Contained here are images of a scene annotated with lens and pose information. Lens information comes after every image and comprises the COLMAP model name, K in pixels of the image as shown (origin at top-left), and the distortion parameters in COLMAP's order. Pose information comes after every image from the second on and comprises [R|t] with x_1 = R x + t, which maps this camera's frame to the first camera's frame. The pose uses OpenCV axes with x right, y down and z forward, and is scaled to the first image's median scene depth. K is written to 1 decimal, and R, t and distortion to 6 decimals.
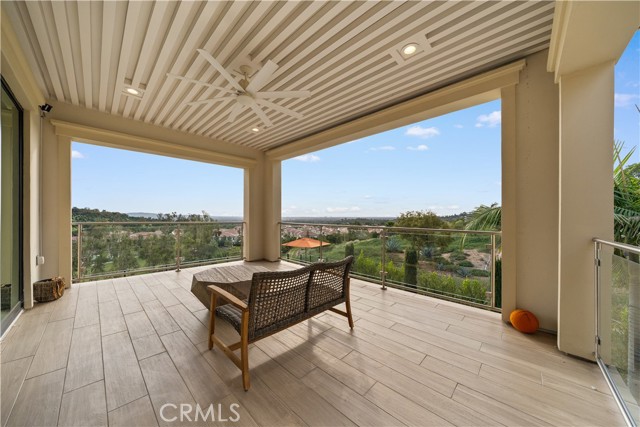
lens RADIAL K [[219.2, 0, 320.2], [0, 219.2, 214.8], [0, 0, 1]] dist [-0.006663, 0.000035]
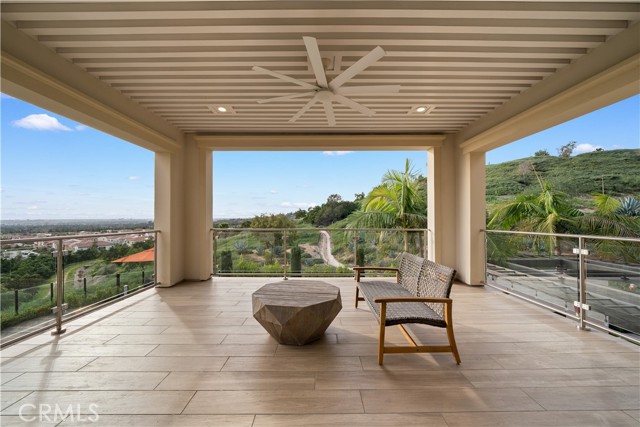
lens RADIAL K [[219.2, 0, 321.7], [0, 219.2, 216.6], [0, 0, 1]] dist [-0.006663, 0.000035]
pose [[0.714934, -0.003364, 0.699184, -0.530594], [-0.000659, 0.999985, 0.005485, -0.016719], [-0.699192, -0.004382, 0.714920, 0.192607]]
